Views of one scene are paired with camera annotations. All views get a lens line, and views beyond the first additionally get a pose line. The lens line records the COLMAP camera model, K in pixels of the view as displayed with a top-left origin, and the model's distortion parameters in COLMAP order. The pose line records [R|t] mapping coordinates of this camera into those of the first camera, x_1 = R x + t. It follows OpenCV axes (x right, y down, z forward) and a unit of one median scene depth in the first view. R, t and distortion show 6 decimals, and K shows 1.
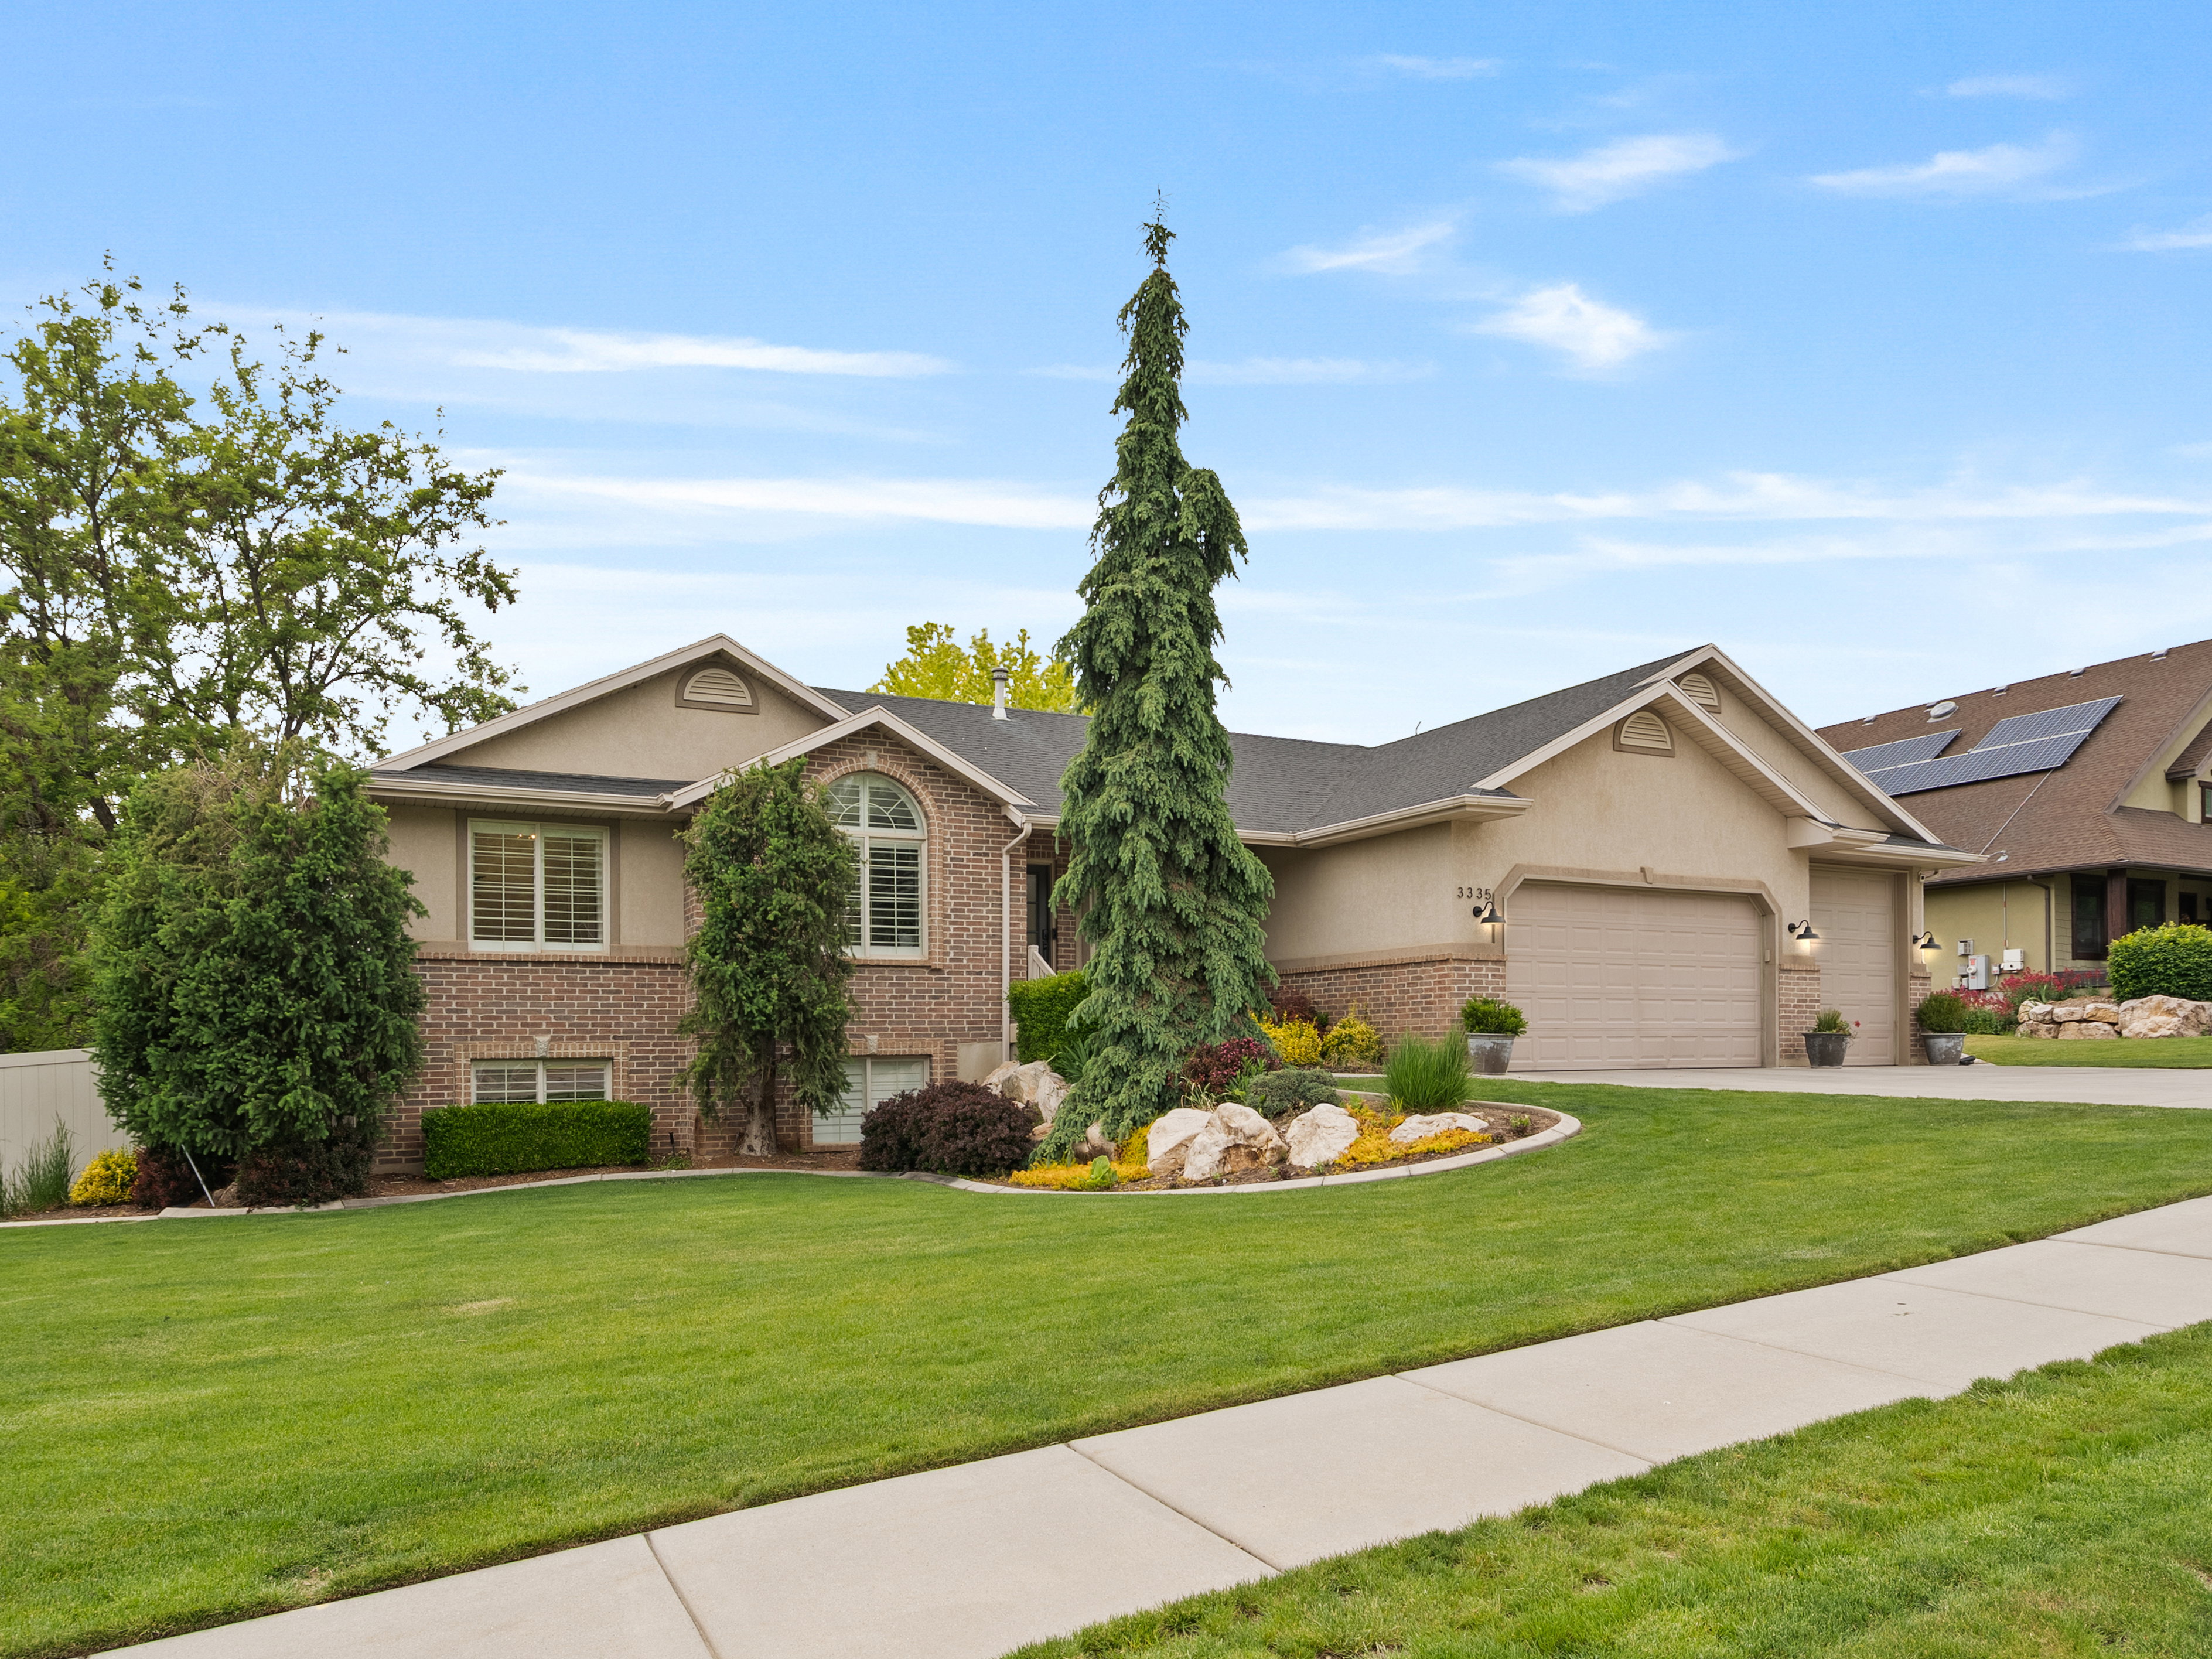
lens RADIAL K [[1297.0, 0, 961.4], [0, 1297.0, 1016.0], [0, 0, 1]] dist [-0.004909, -0.000774]
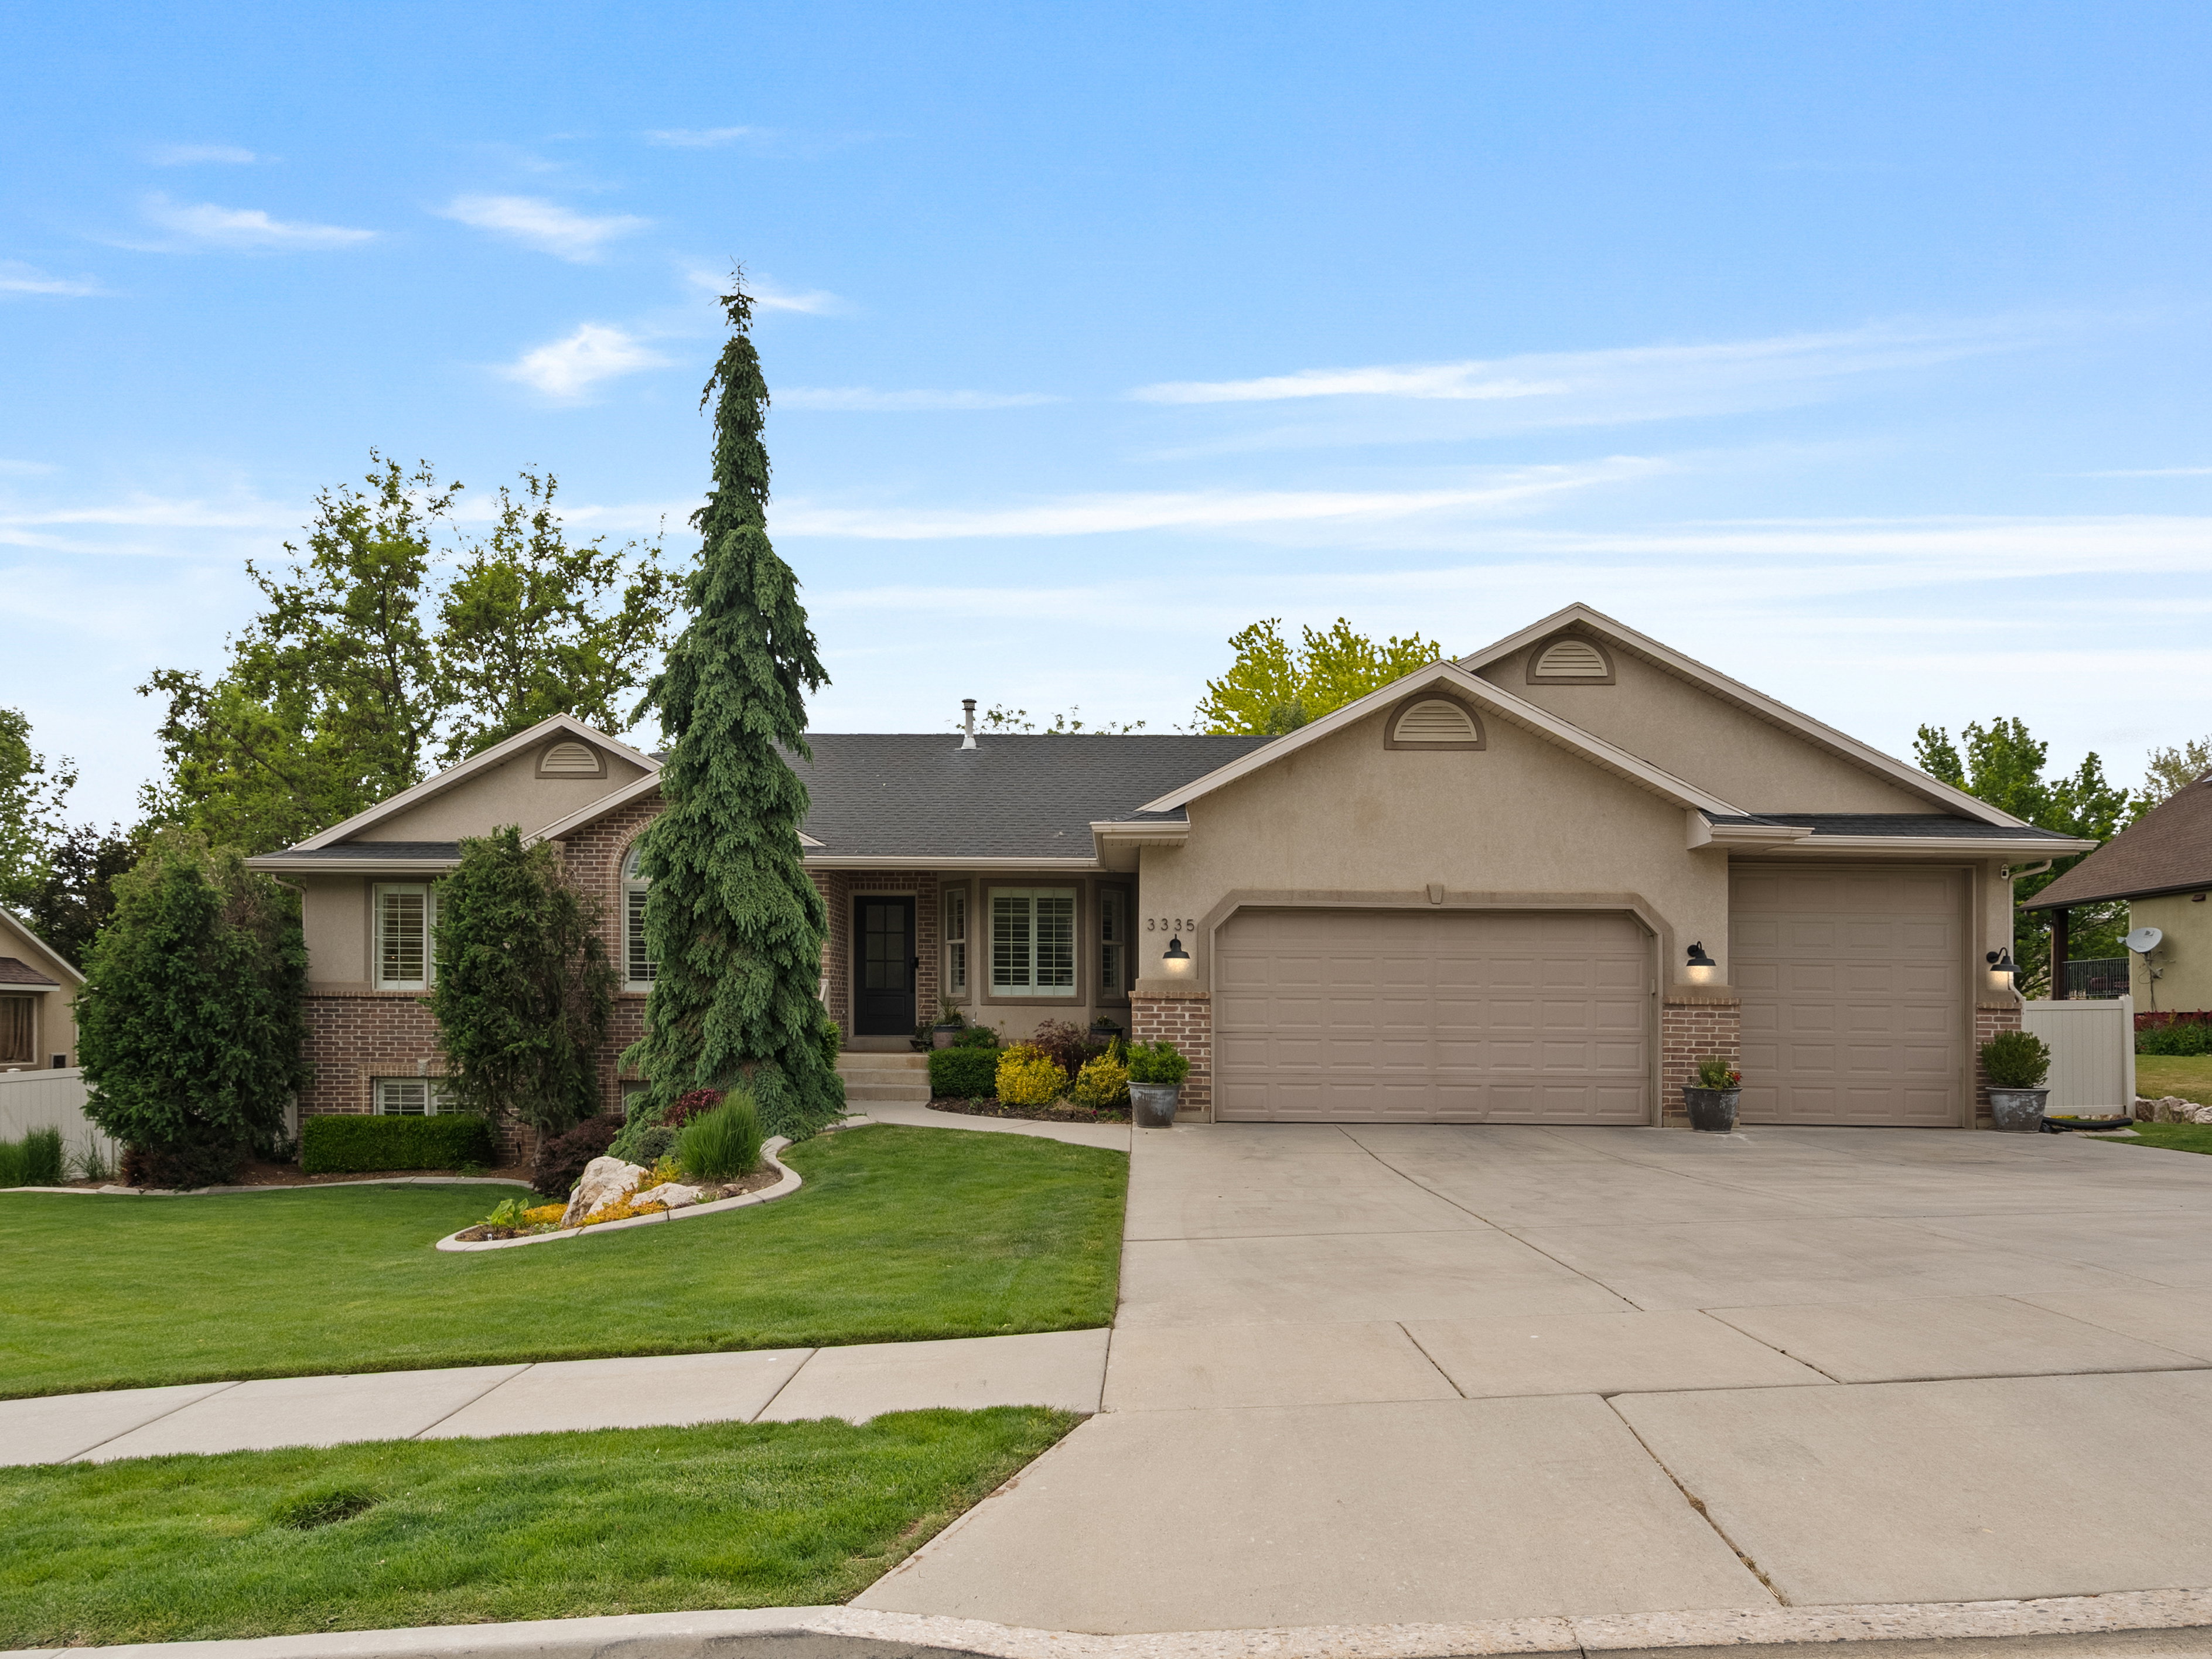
lens RADIAL K [[1258.5, 0, 1105.4], [0, 1258.5, 996.1], [0, 0, 1]] dist [-0.000543, 0.000167]
pose [[0.911461, 0.003846, -0.411367, 0.694236], [-0.003493, 0.999993, 0.001609, -0.044378], [0.411371, -0.000030, 0.911468, 0.172562]]
